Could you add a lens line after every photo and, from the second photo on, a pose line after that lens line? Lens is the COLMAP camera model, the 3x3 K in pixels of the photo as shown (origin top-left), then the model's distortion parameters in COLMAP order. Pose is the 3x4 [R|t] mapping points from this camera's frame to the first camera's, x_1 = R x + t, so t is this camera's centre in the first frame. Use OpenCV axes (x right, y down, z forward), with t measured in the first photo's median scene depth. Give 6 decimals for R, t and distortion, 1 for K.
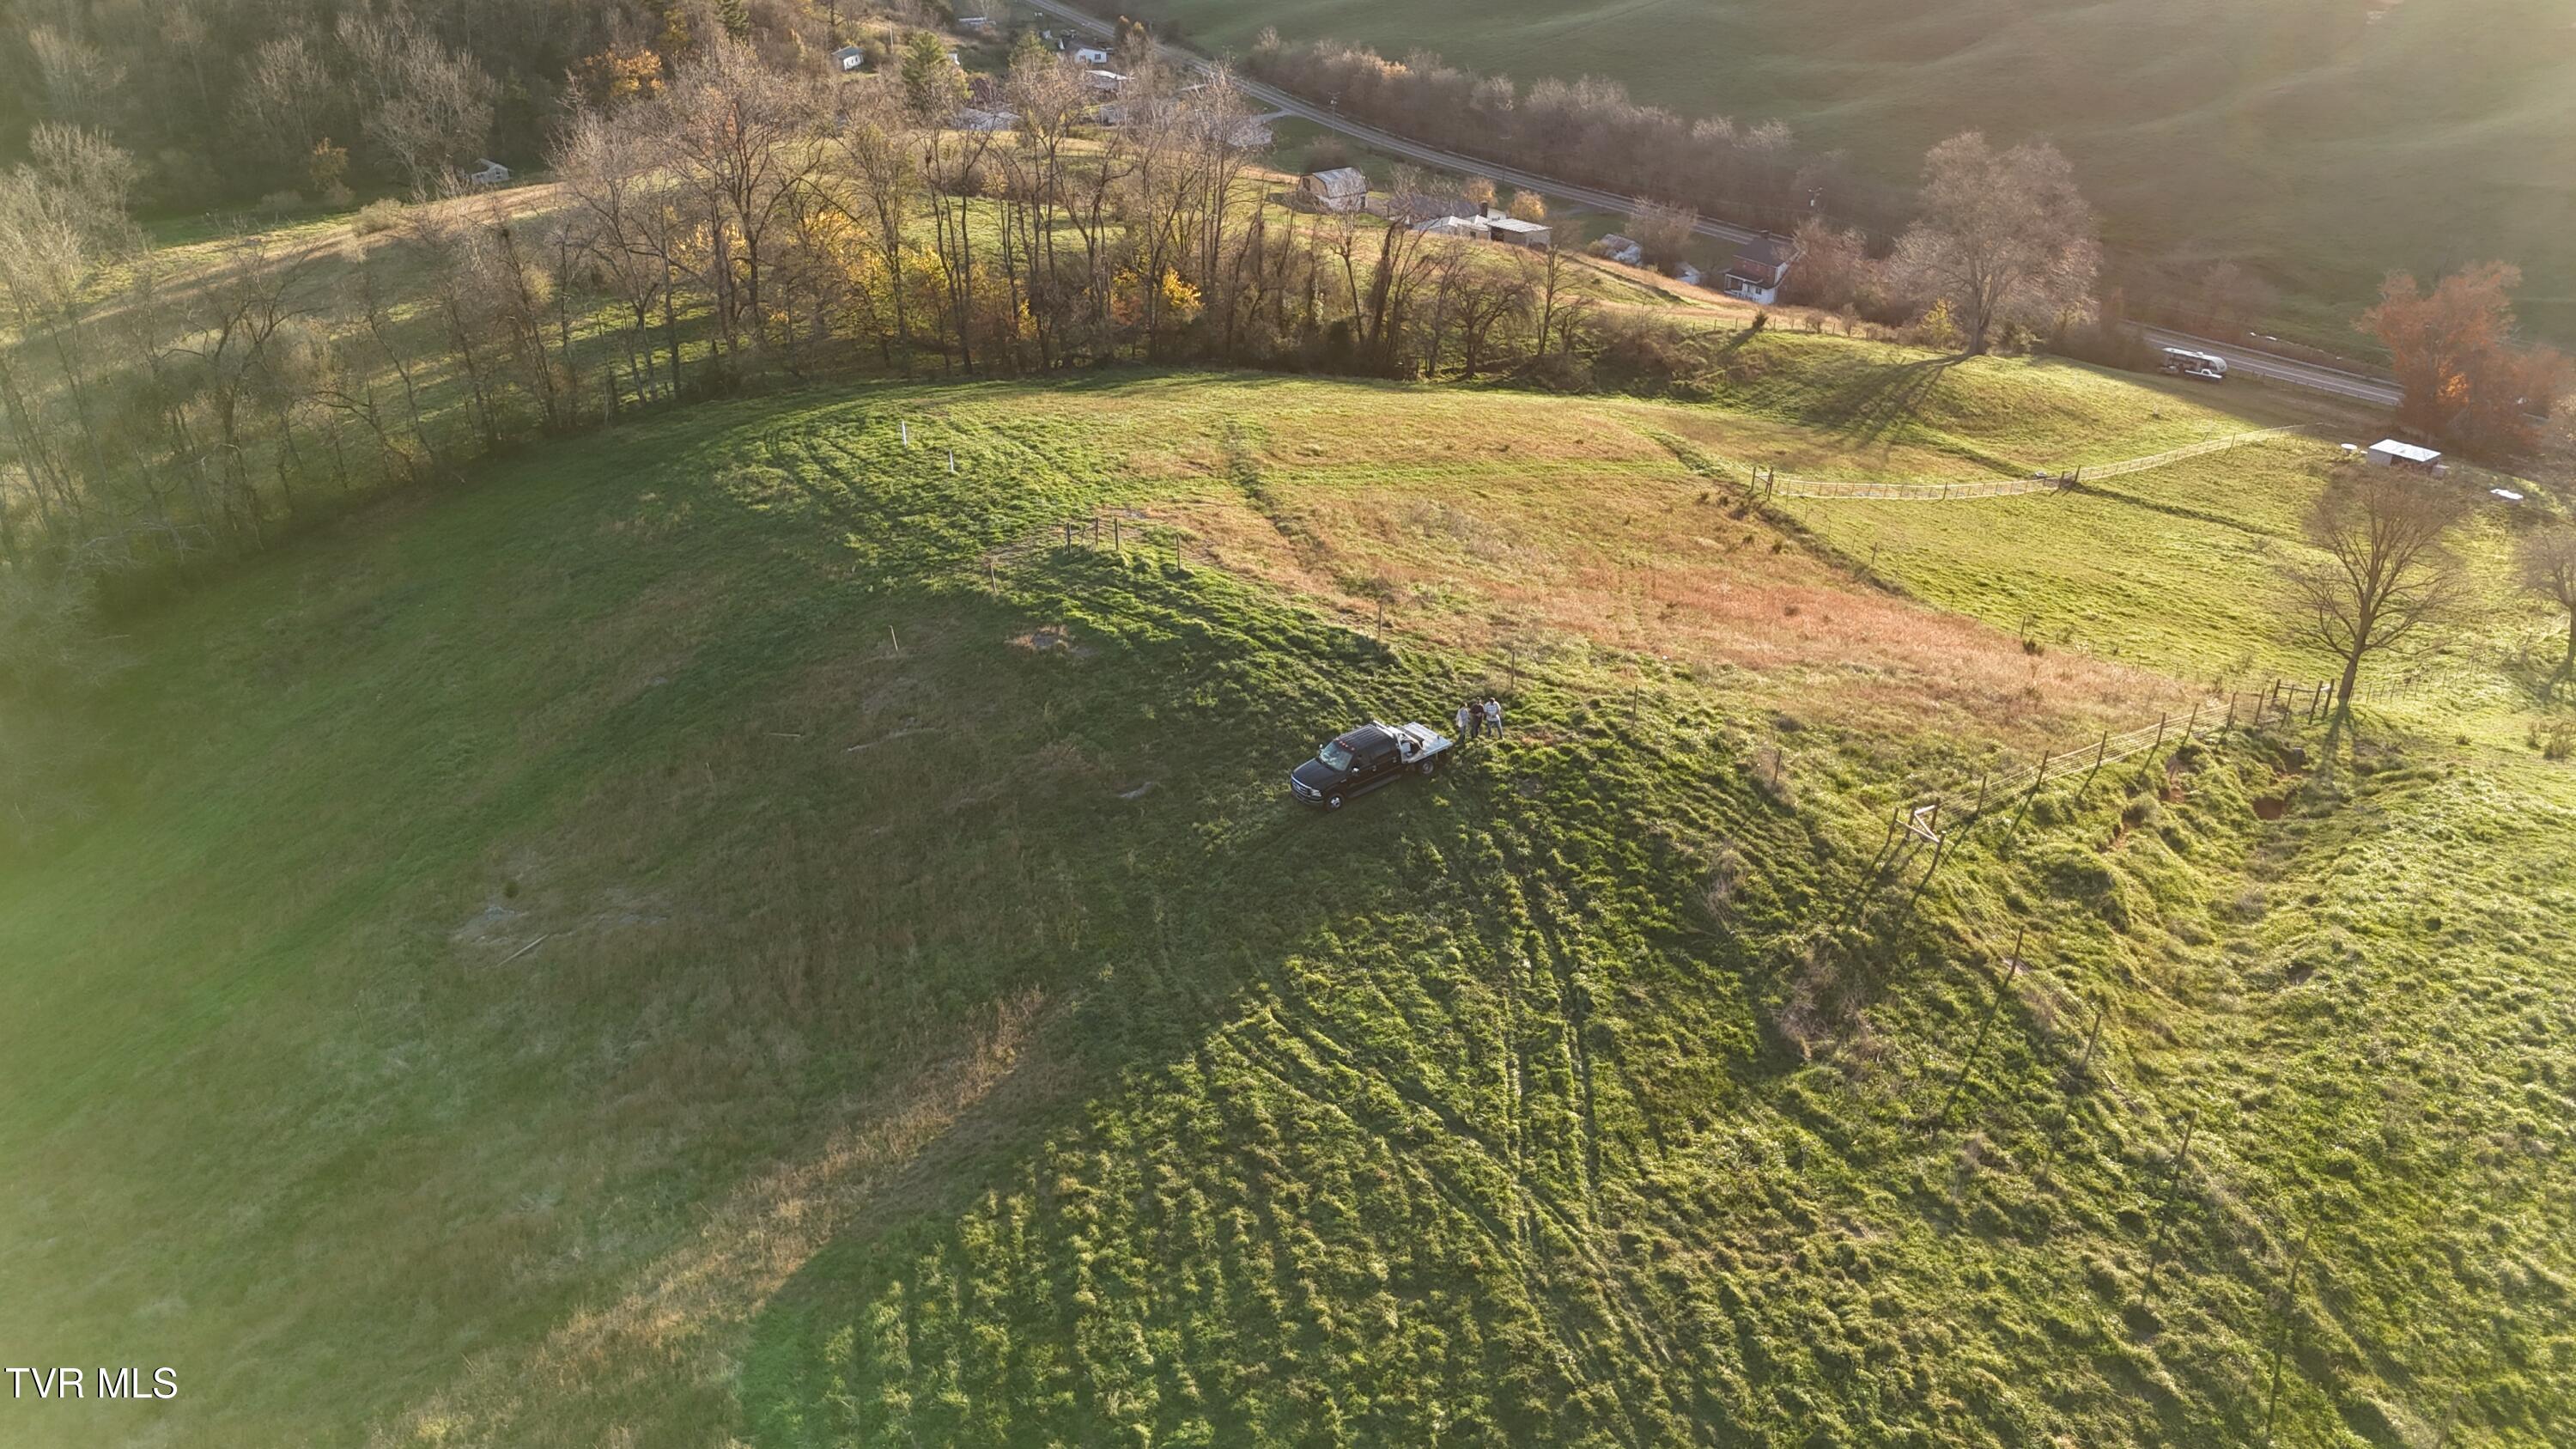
lens RADIAL K [[1893.4, 0, 1297.2], [0, 1893.4, 724.9], [0, 0, 1]] dist [0.077874, -0.074328]
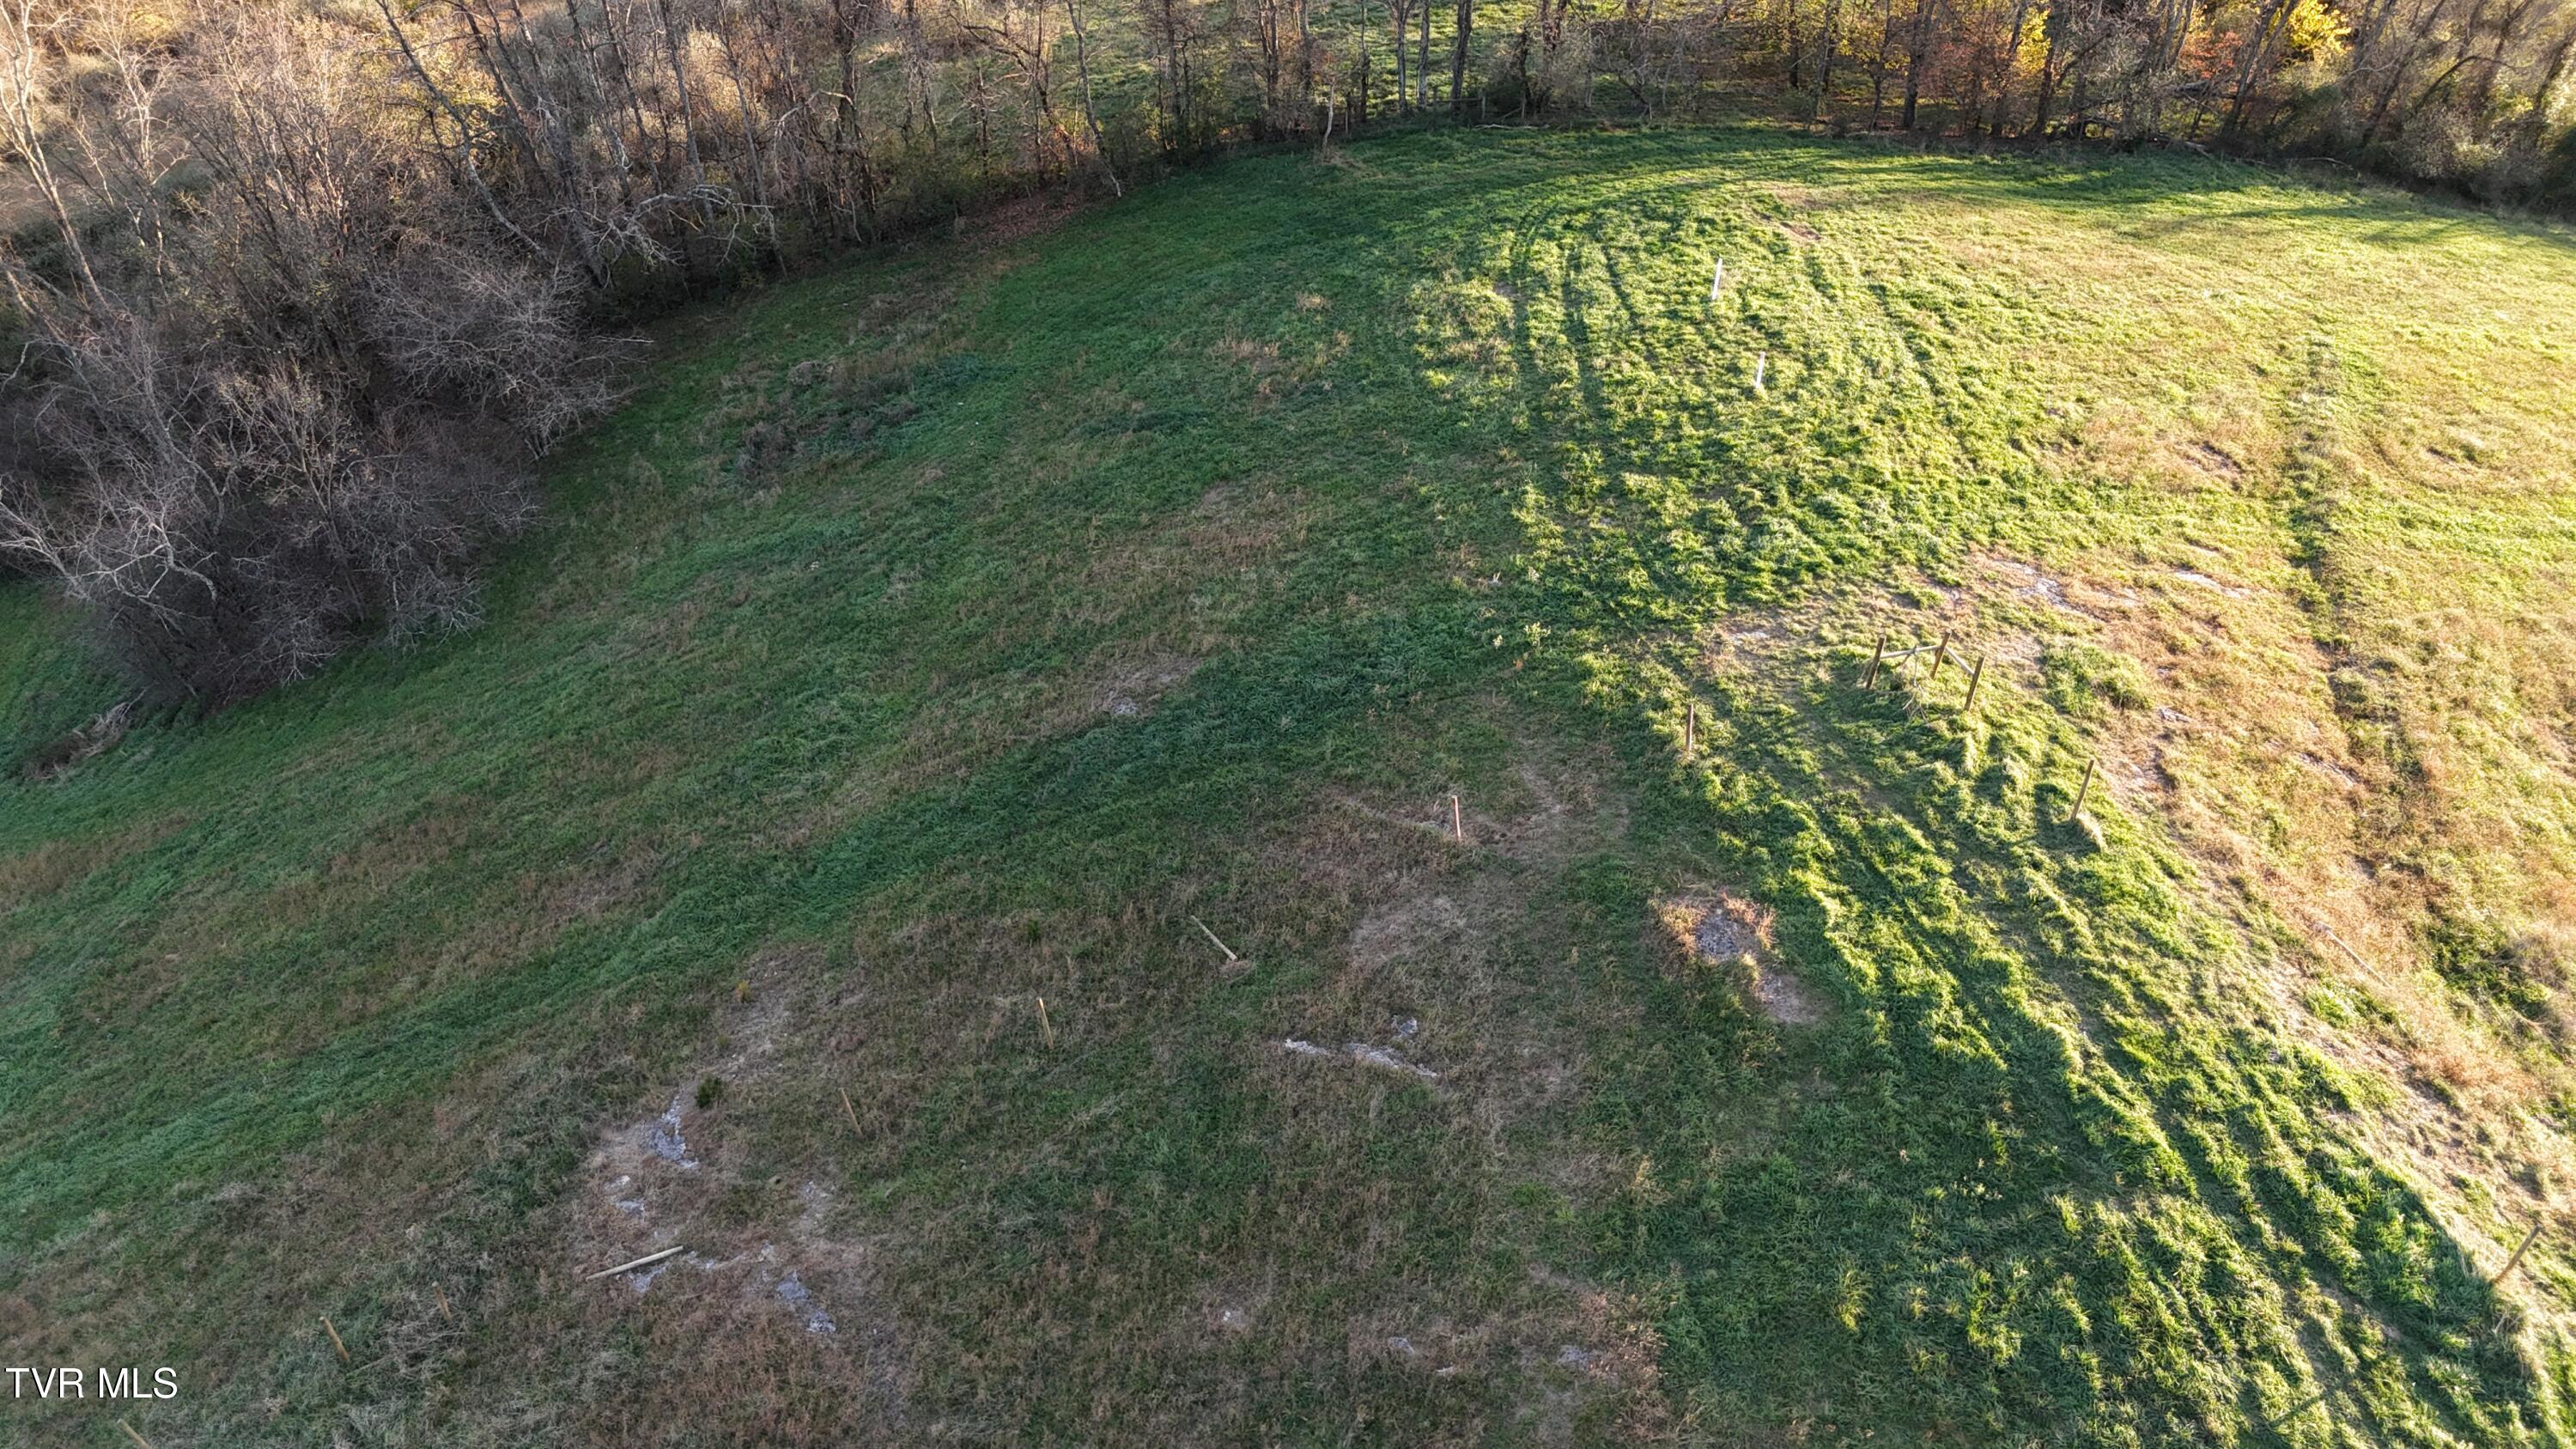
lens RADIAL K [[1893.4, 0, 1297.6], [0, 1893.4, 713.8], [0, 0, 1]] dist [0.077874, -0.074328]
pose [[0.860817, 0.325137, -0.391509, -0.049040], [-0.235164, 0.936376, 0.260574, -0.181754], [0.451322, -0.132238, 0.882509, 0.473929]]
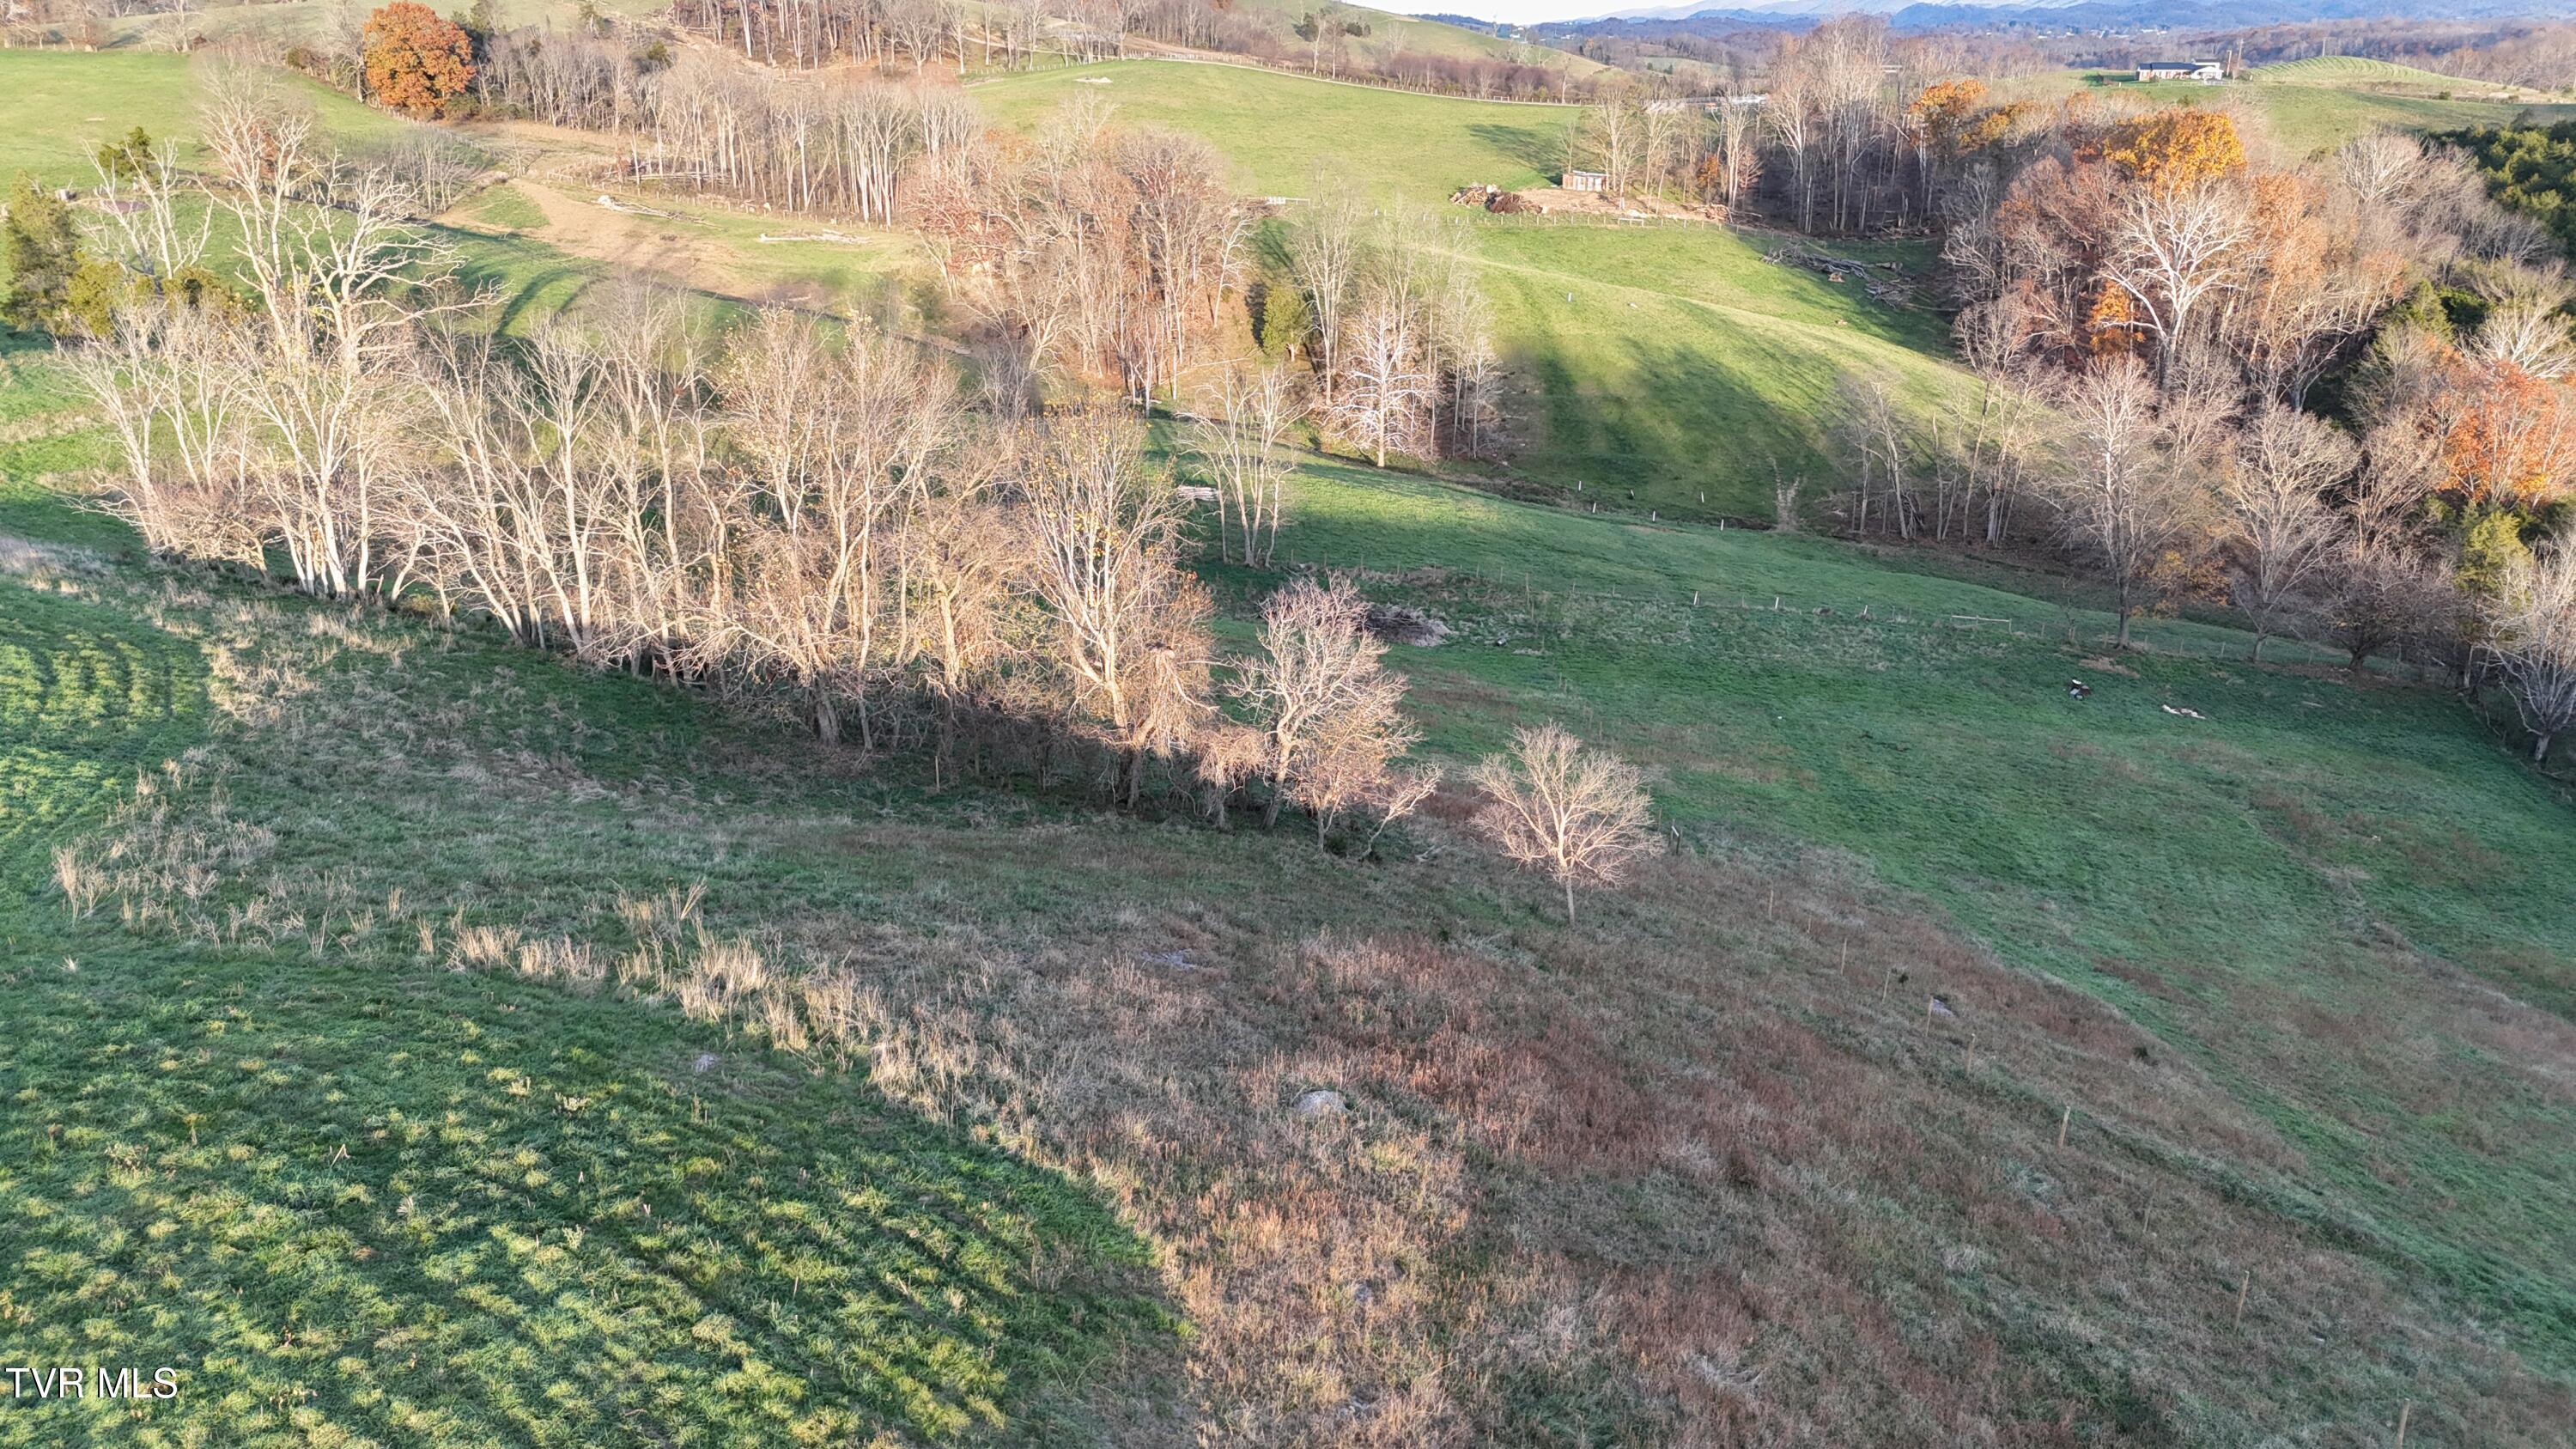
lens RADIAL K [[1893.4, 0, 1296.8], [0, 1893.4, 724.9], [0, 0, 1]] dist [0.077874, -0.074328]
pose [[-0.771349, 0.212666, -0.599829, 0.050103], [-0.297859, 0.712276, 0.635565, -0.187465], [0.562406, 0.668907, -0.486068, 0.679656]]
